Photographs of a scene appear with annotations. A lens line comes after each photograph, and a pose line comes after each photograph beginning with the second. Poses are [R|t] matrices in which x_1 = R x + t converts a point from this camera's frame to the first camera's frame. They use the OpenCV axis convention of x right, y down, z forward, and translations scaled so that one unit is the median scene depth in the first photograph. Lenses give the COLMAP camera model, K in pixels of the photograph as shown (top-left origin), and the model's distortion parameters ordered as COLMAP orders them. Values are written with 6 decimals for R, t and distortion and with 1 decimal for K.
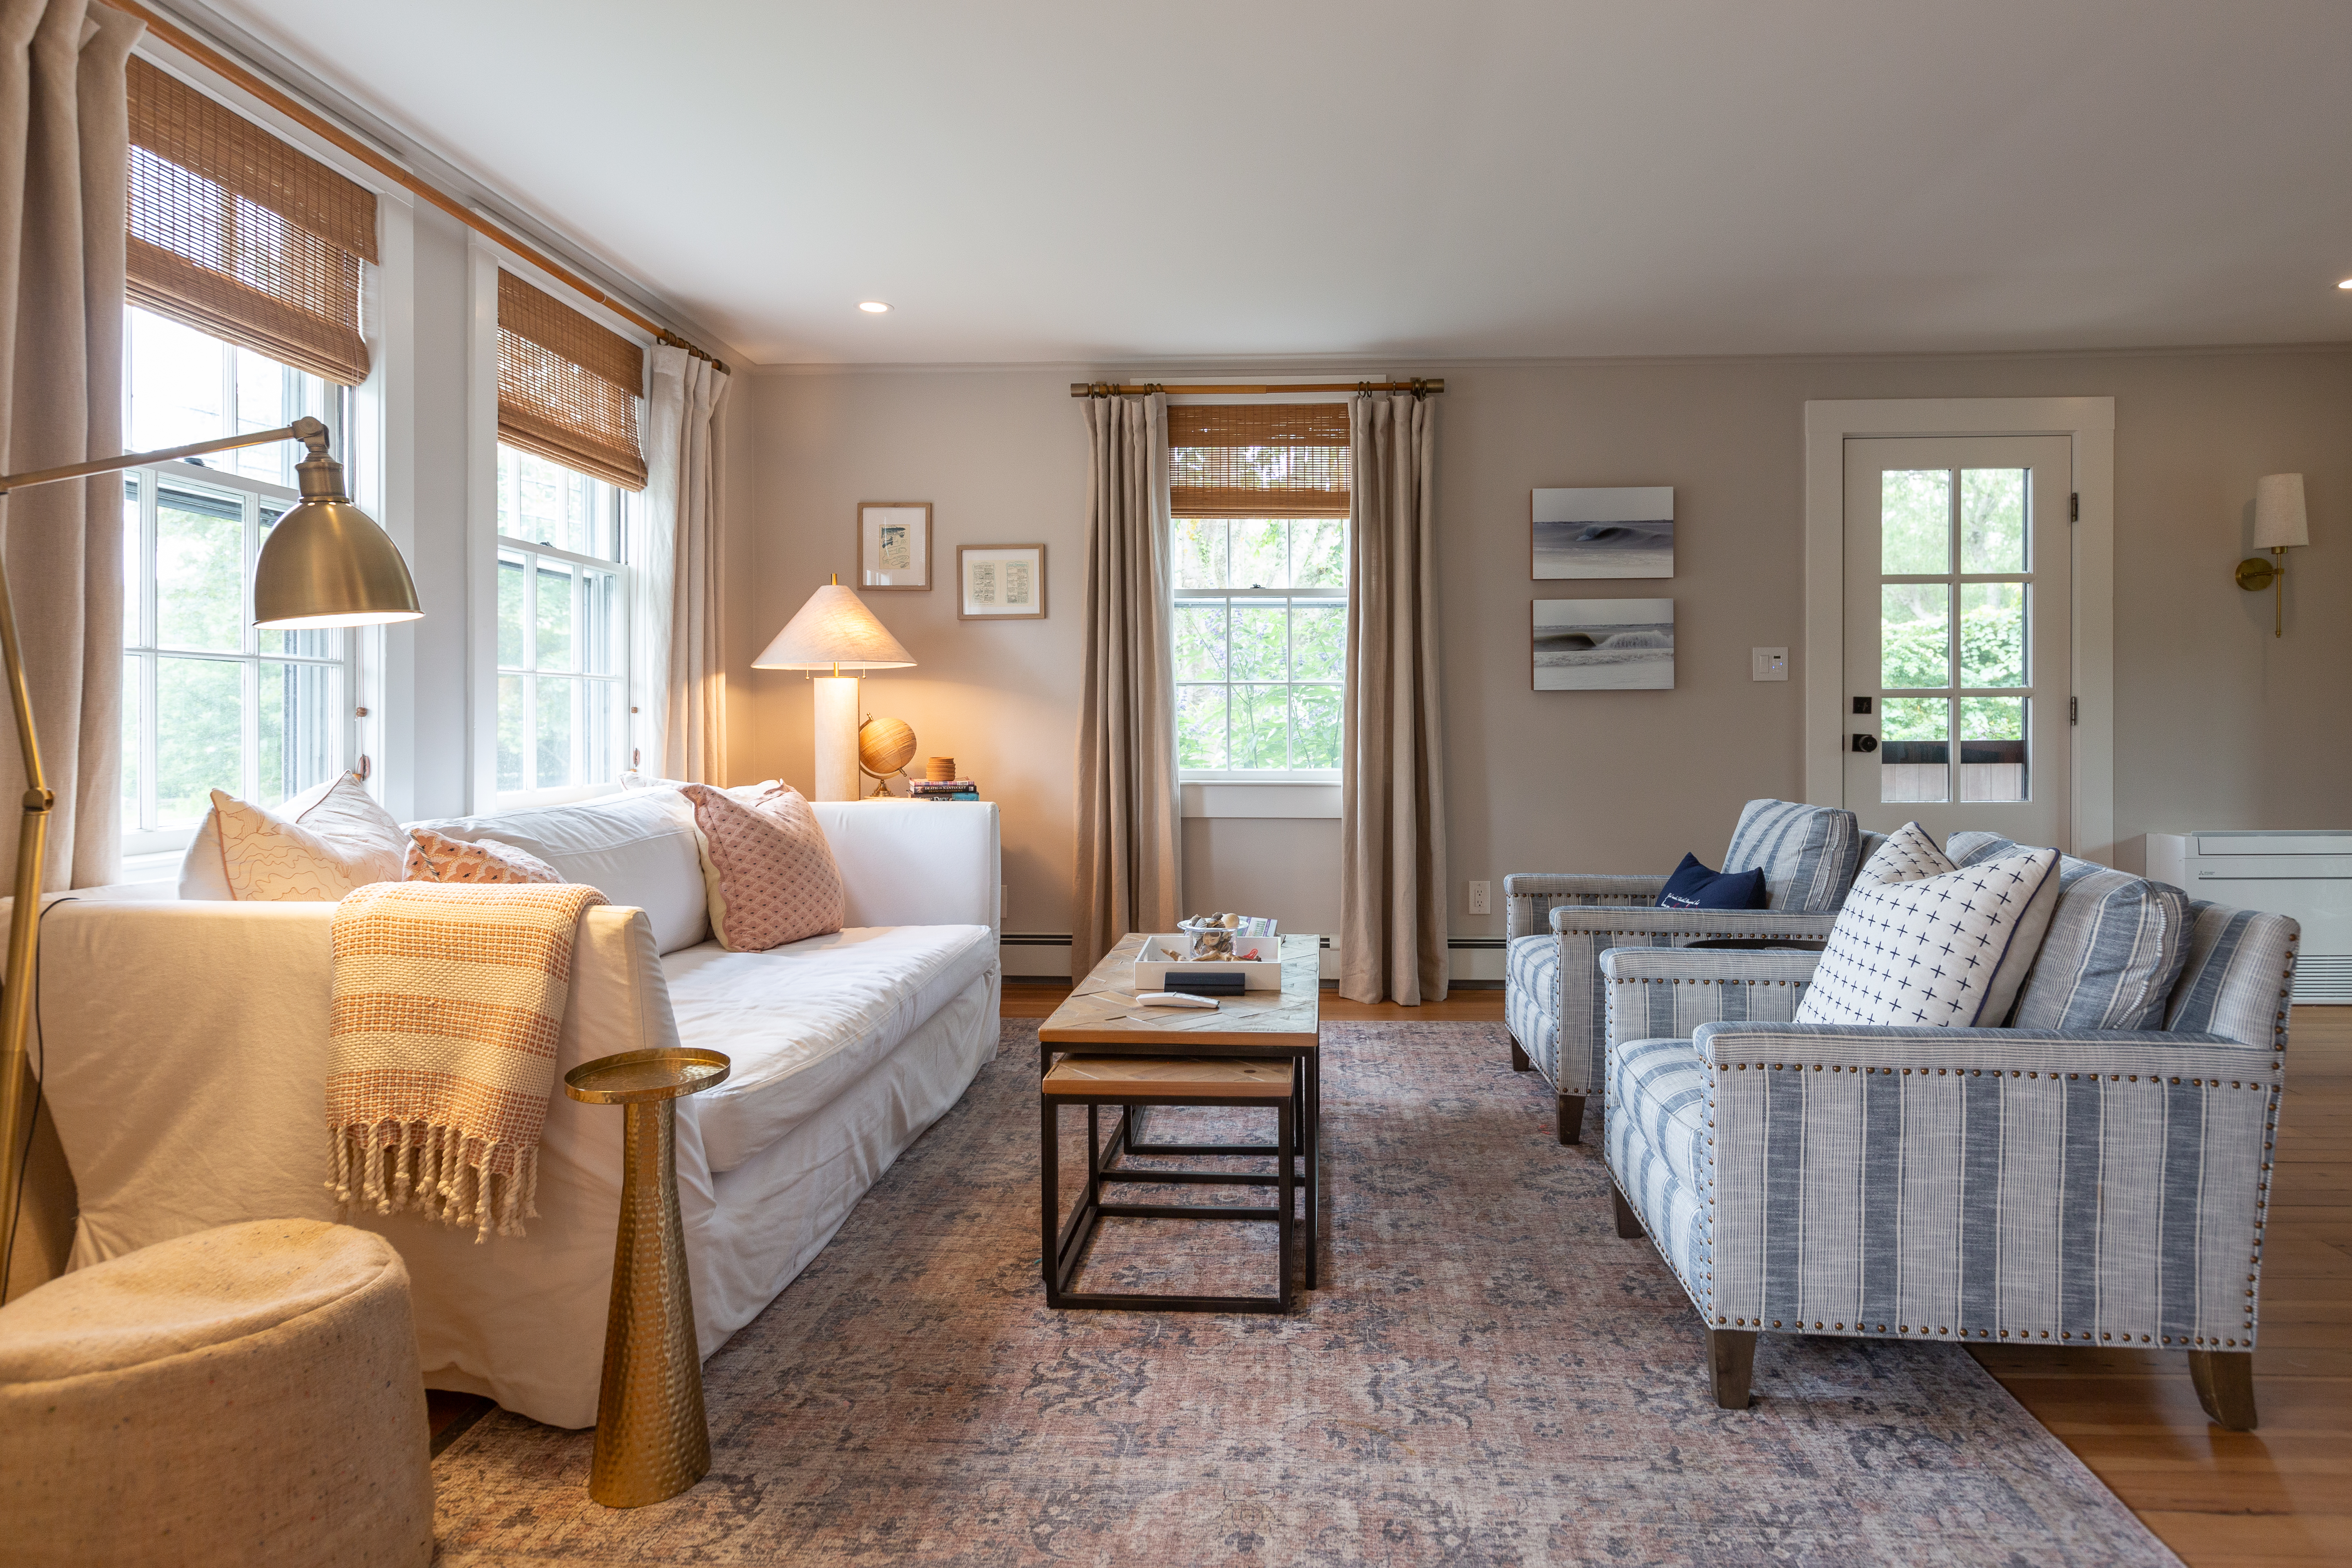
lens RADIAL K [[1248.3, 0, 1229.0], [0, 1248.3, 735.1], [0, 0, 1]] dist [-0.000318, -0.002210]
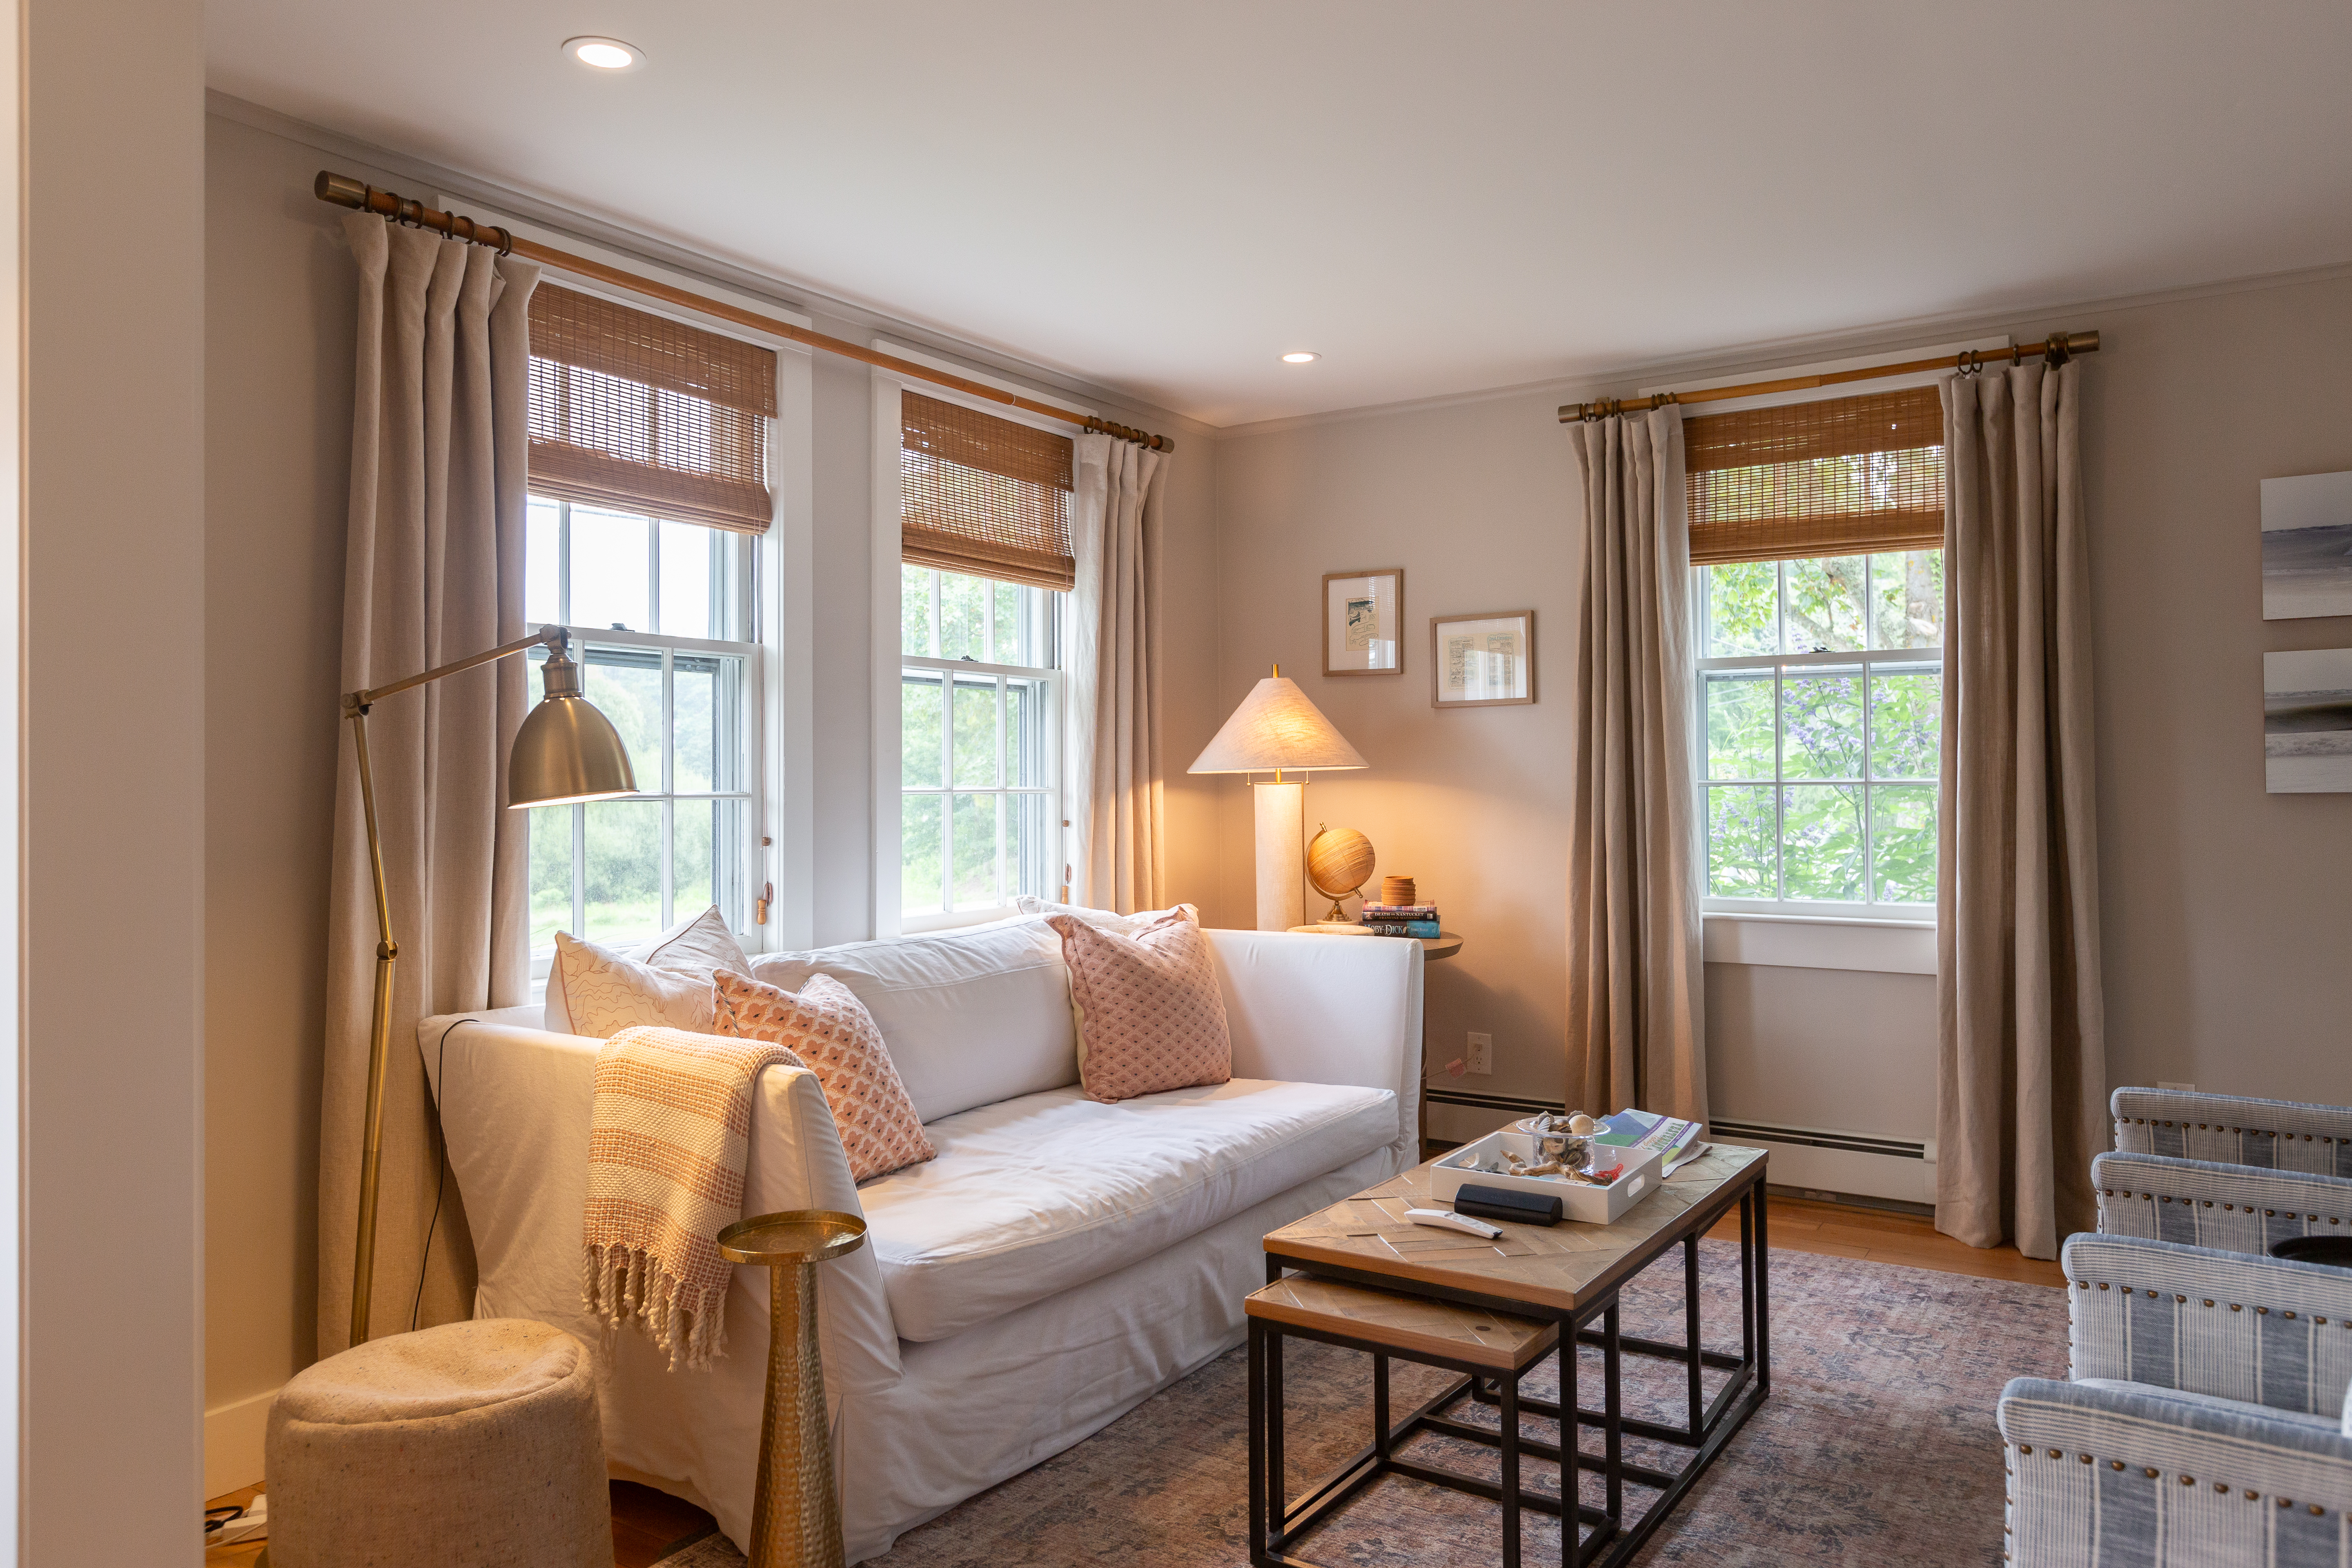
lens RADIAL K [[1586.2, 0, 1176.3], [0, 1586.2, 782.7], [0, 0, 1]] dist [0.000954, -0.002996]
pose [[0.858349, -0.005858, -0.513033, 0.291207], [0.000868, 0.999950, -0.009965, -0.053992], [0.513065, 0.008108, 0.858311, 0.023431]]
